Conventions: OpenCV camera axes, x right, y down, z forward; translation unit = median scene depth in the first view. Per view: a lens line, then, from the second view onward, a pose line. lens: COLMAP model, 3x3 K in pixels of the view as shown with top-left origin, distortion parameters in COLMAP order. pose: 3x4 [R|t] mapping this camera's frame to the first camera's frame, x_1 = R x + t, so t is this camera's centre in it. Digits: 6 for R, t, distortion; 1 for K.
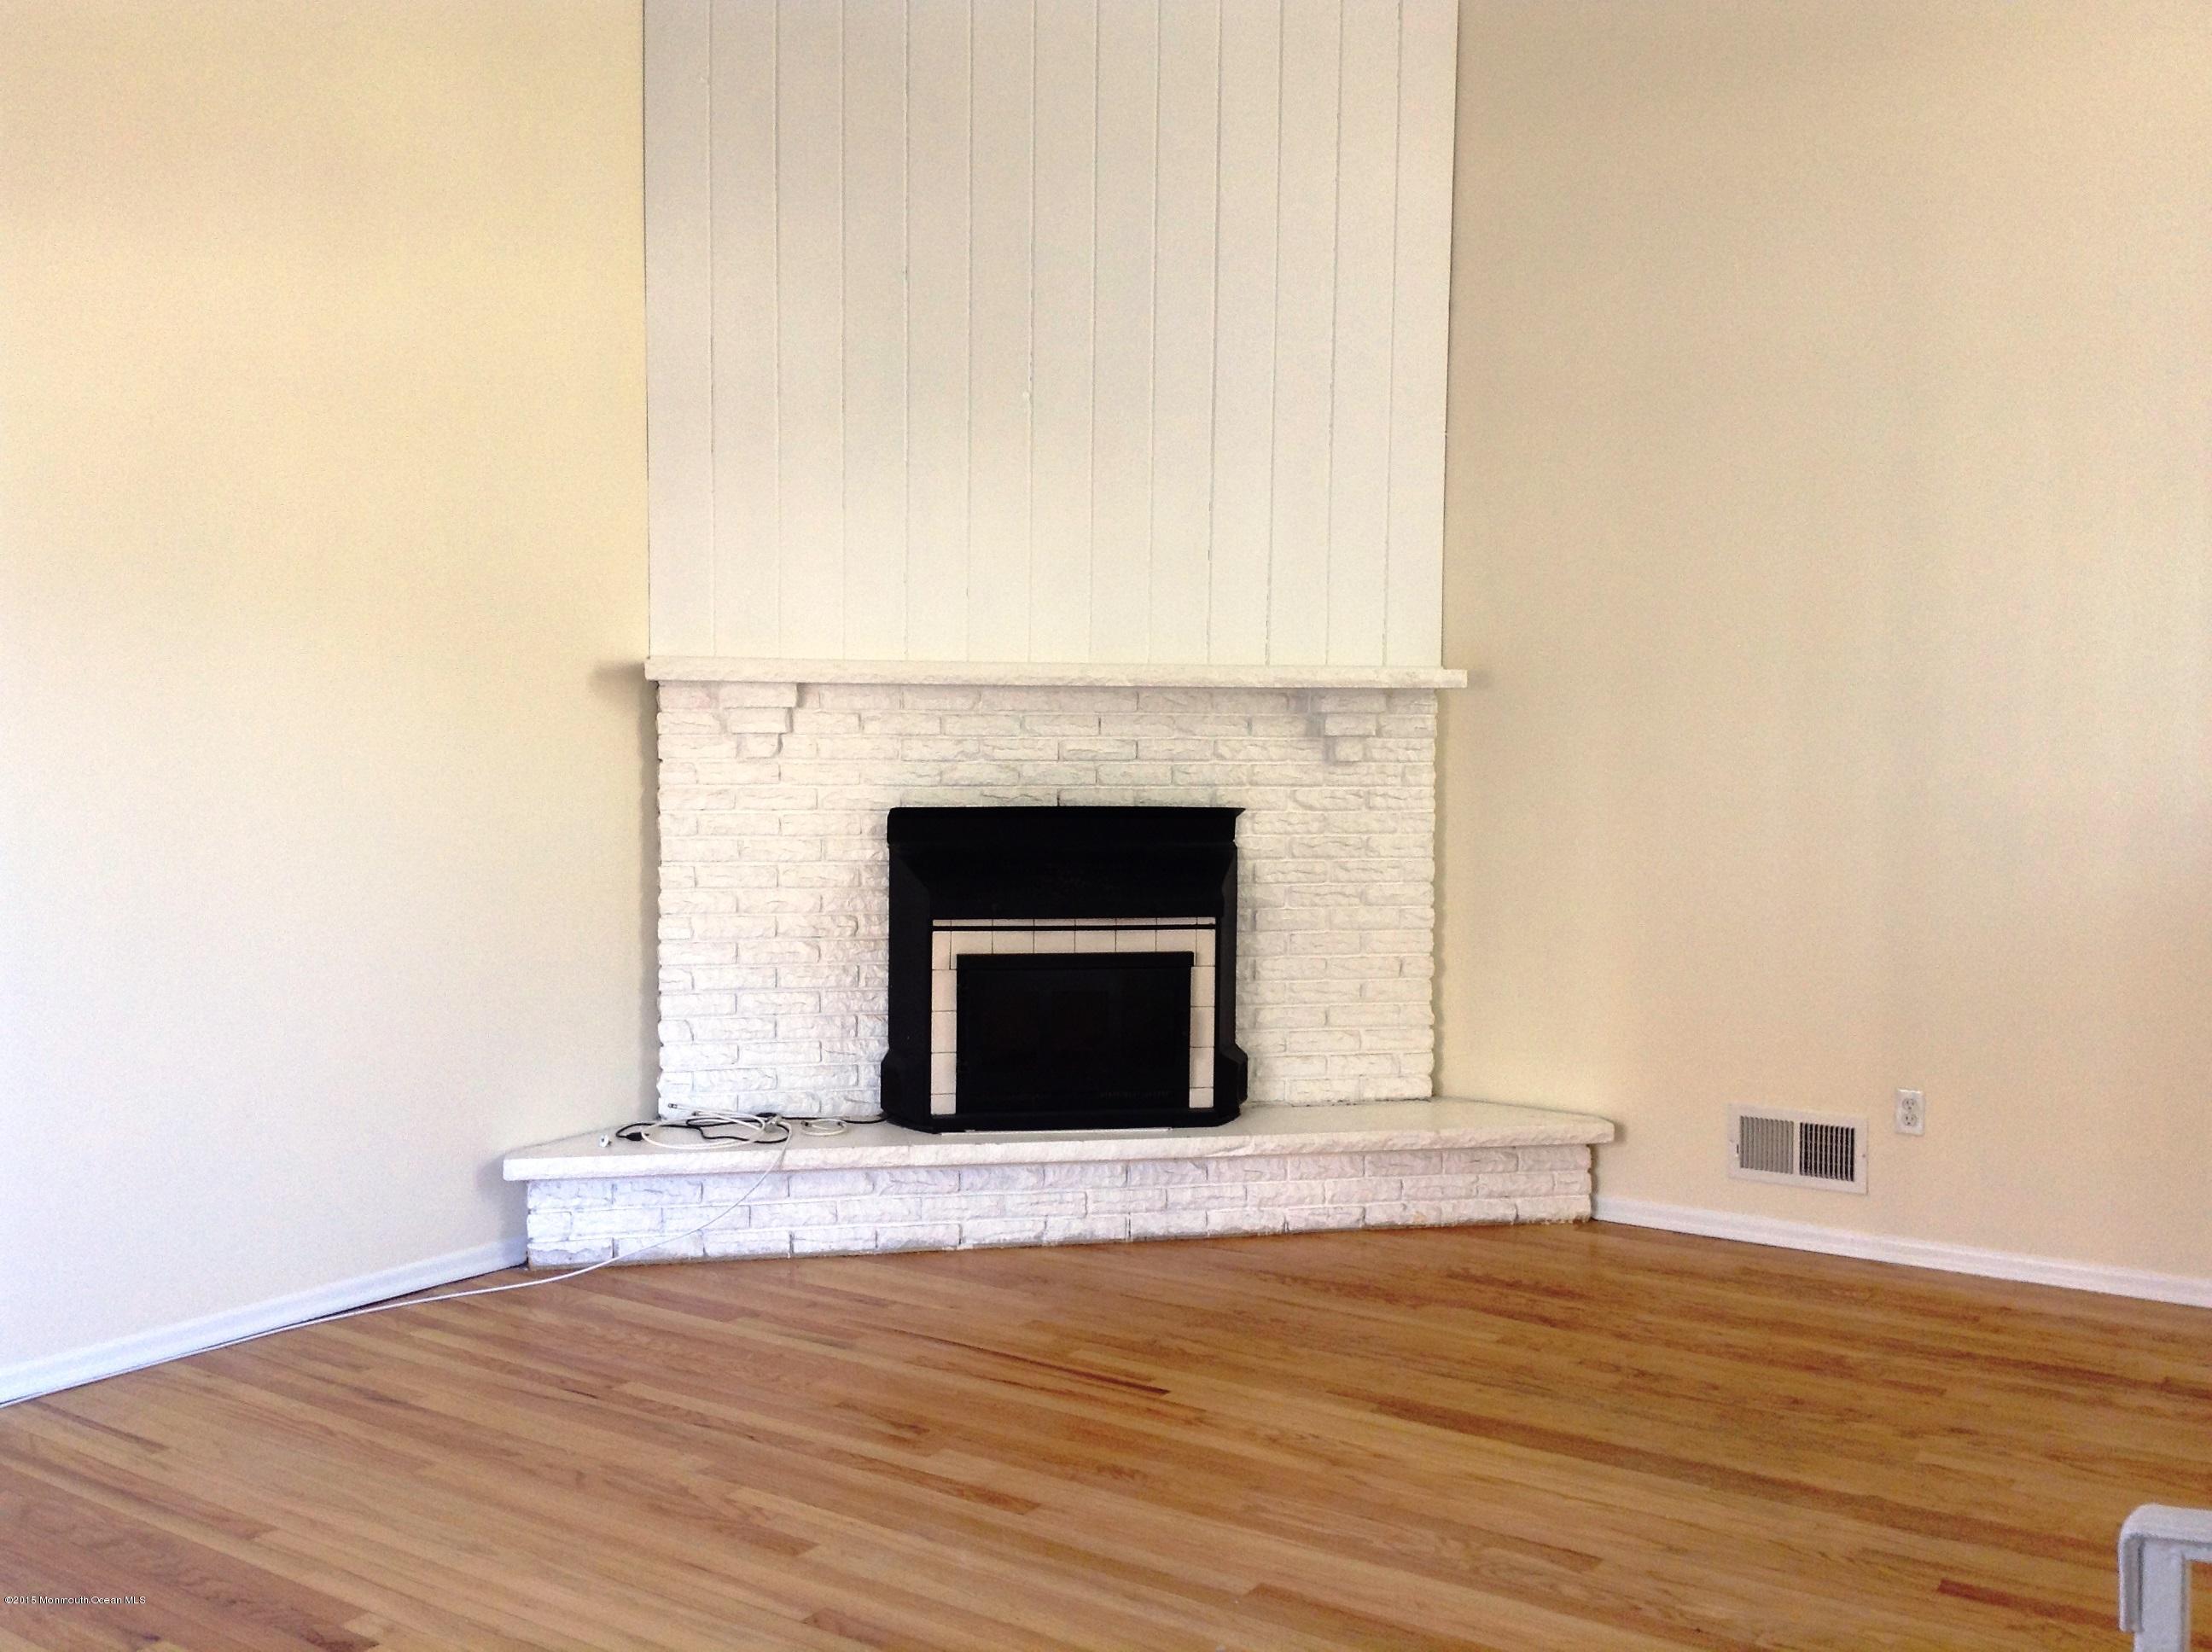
lens RADIAL K [[2000.5, 0, 1099.8], [0, 2000.5, 805.9], [0, 0, 1]] dist [0.117778, -0.226632]
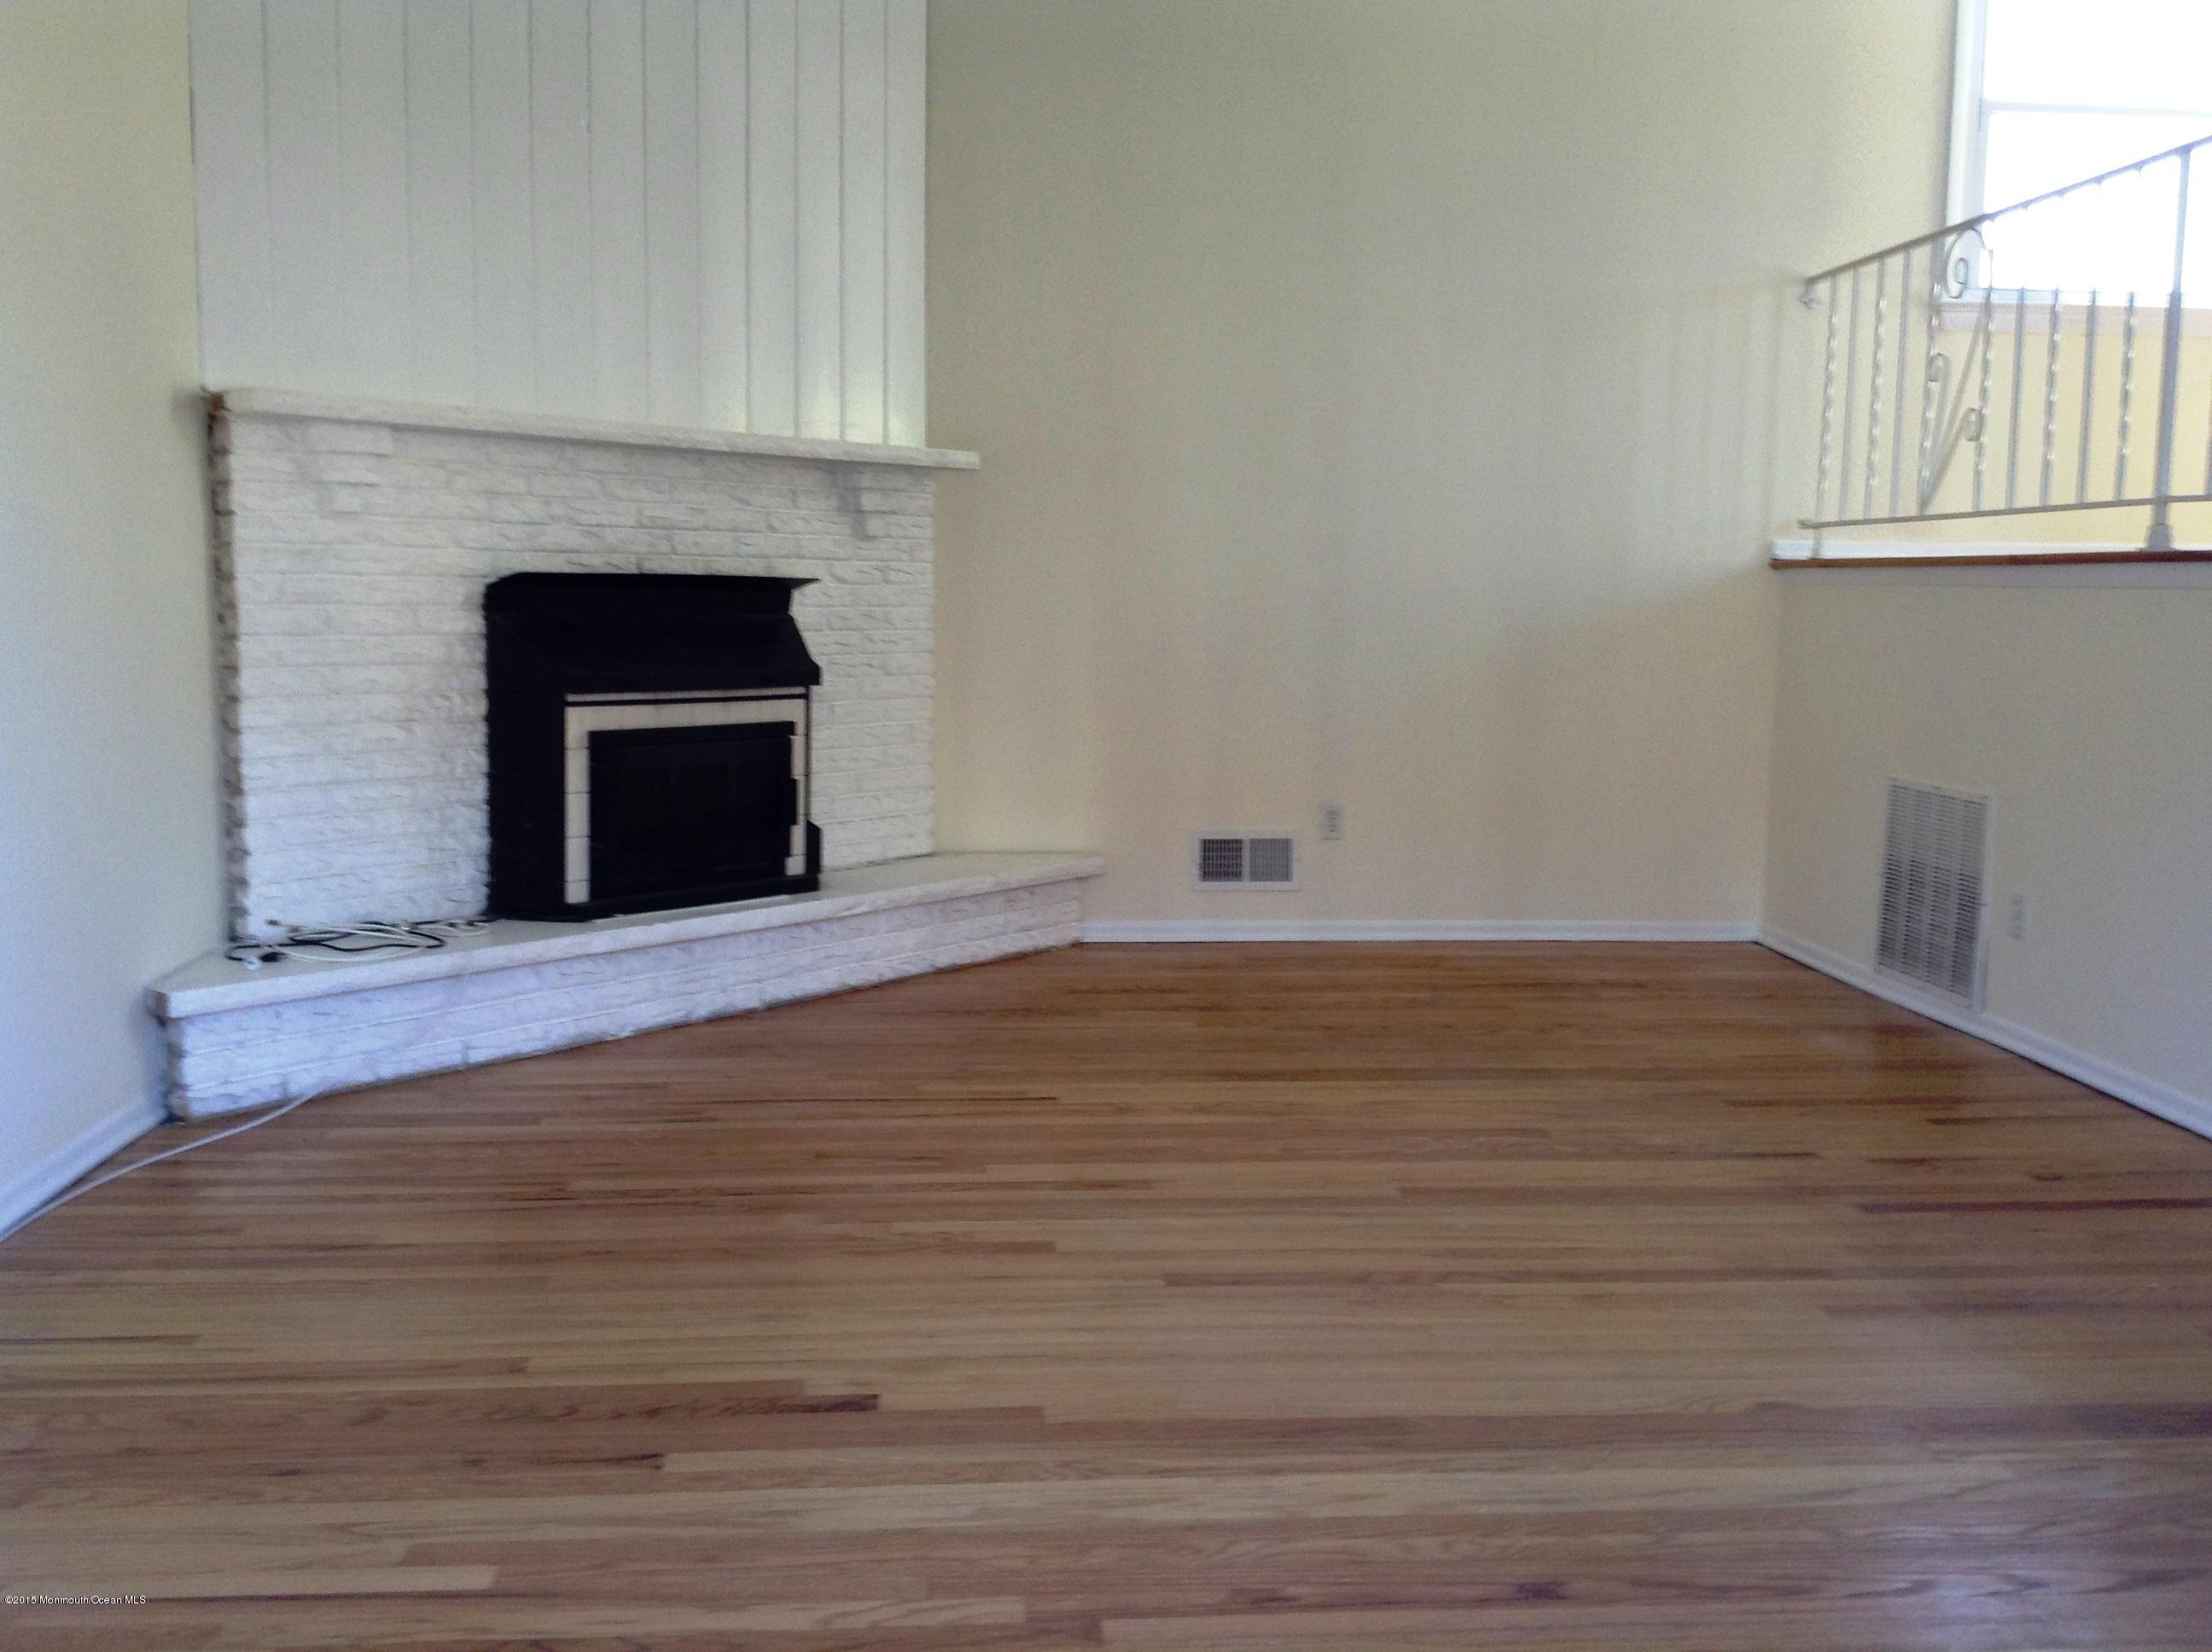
lens RADIAL K [[2000.5, 0, 1099.8], [0, 2000.5, 805.9], [0, 0, 1]] dist [0.117778, -0.226632]
pose [[0.776641, -0.064270, 0.626656, -0.467376], [0.014682, 0.996358, 0.083989, 0.032687], [-0.629772, -0.056029, 0.774756, 0.117834]]
